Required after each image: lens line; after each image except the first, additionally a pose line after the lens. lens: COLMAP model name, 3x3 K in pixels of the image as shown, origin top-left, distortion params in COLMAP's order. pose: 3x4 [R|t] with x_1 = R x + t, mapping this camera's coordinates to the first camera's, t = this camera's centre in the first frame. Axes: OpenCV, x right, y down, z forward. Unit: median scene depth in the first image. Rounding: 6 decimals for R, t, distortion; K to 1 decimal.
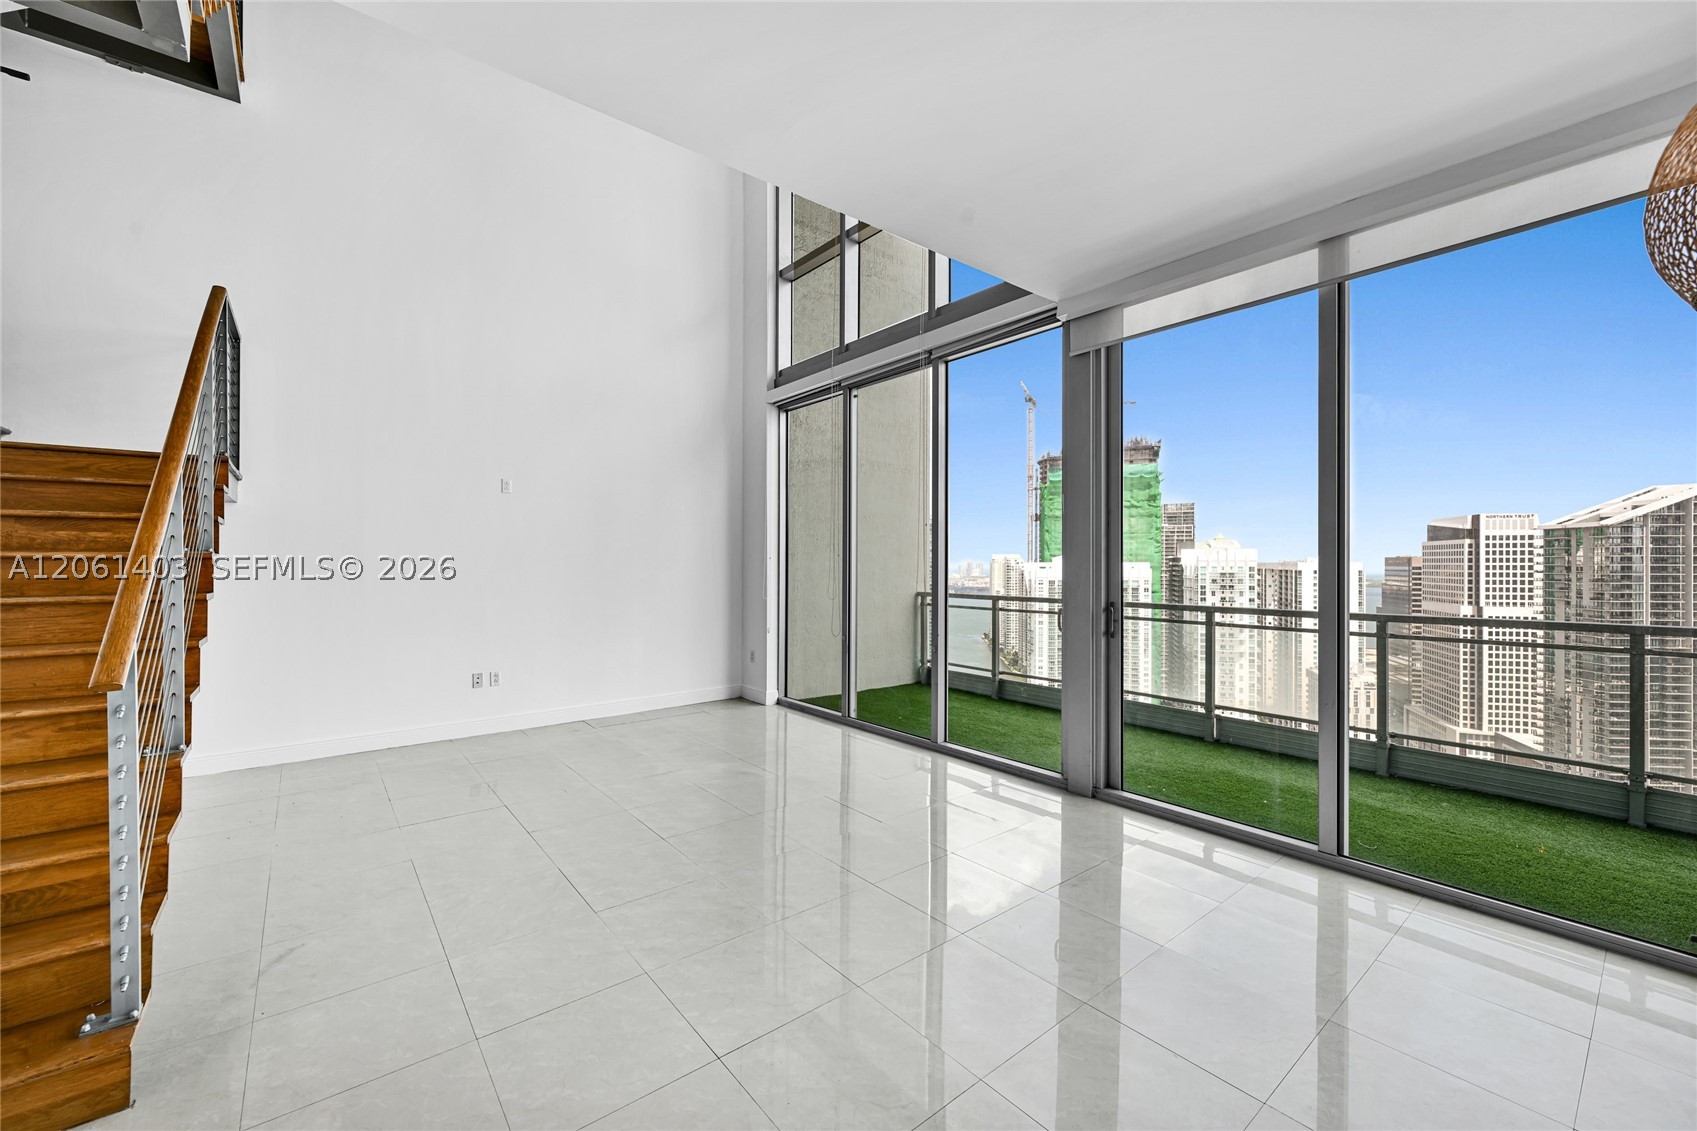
lens RADIAL K [[670.5, 0, 843.6], [0, 670.5, 565.9], [0, 0, 1]] dist [-0.000571, 0.001108]
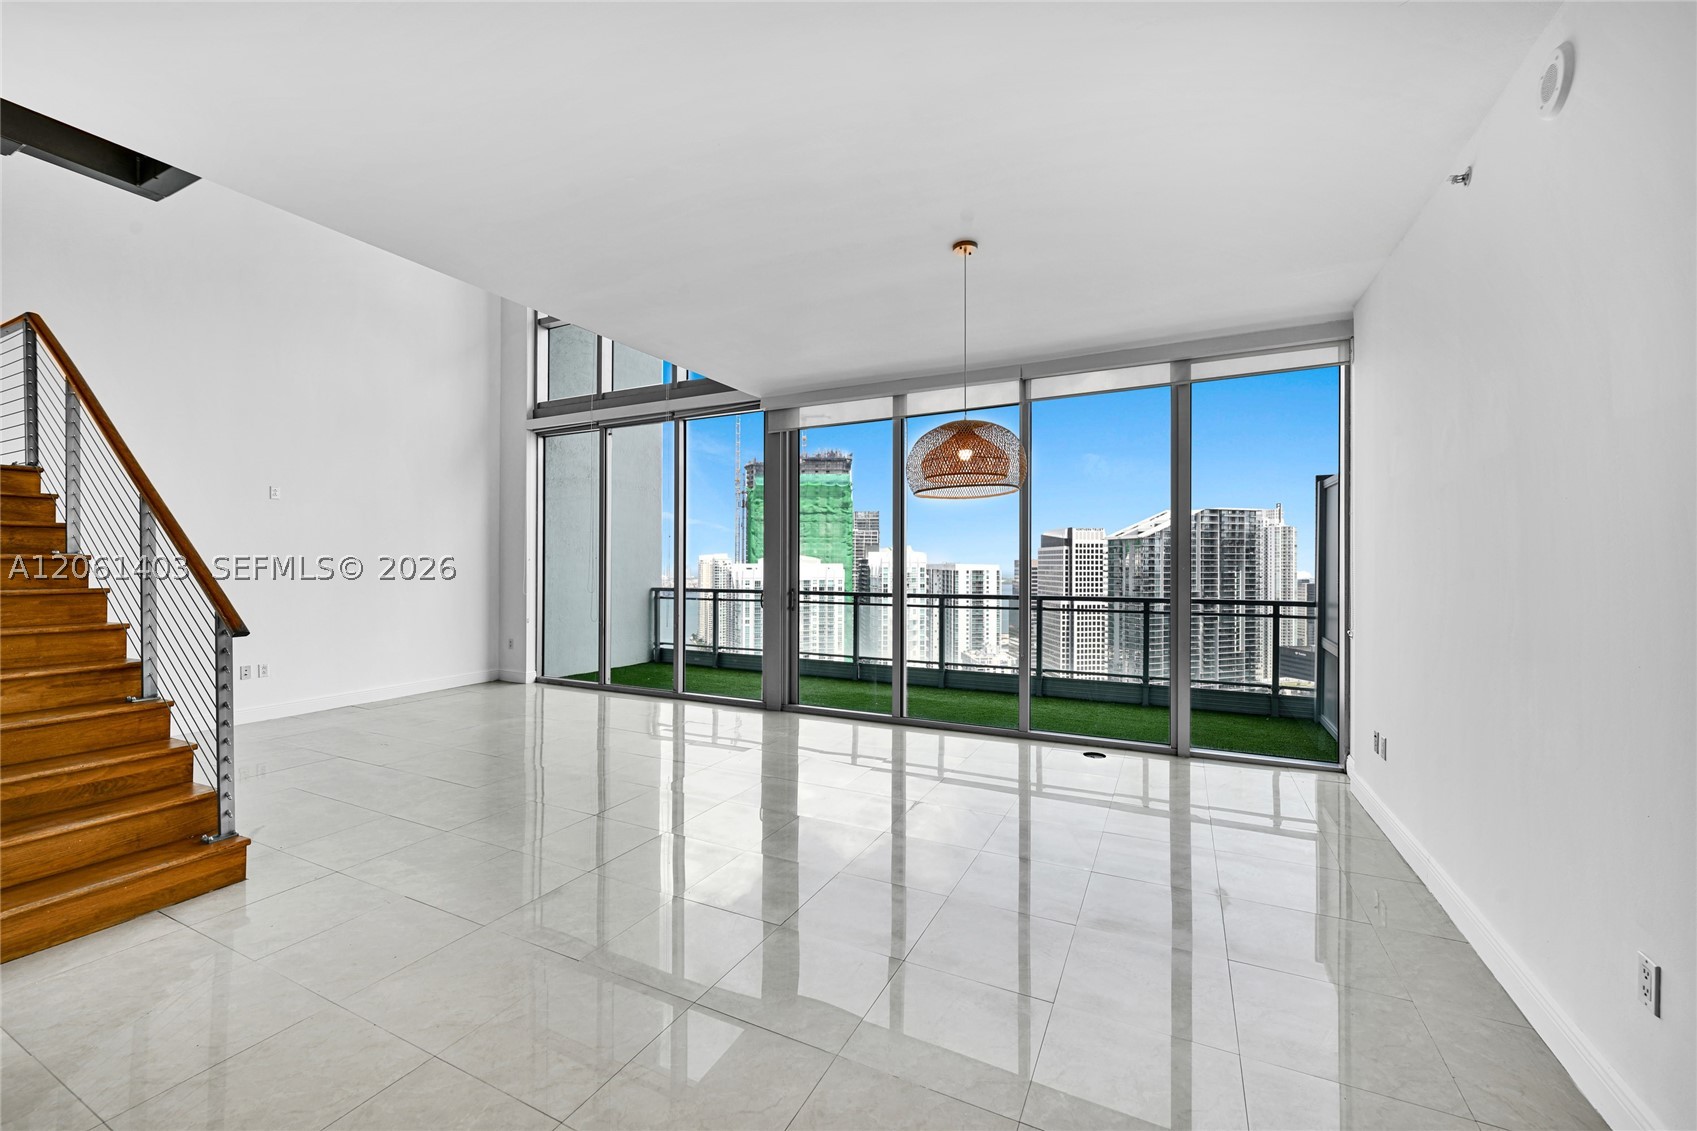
lens RADIAL K [[670.5, 0, 843.2], [0, 670.5, 564.8], [0, 0, 1]] dist [-0.000571, 0.001108]
pose [[0.909809, 0.001429, 0.415024, -0.092869], [-0.000232, 0.999996, -0.002933, 0.000803], [-0.415026, 0.002572, 0.909806, -0.302541]]
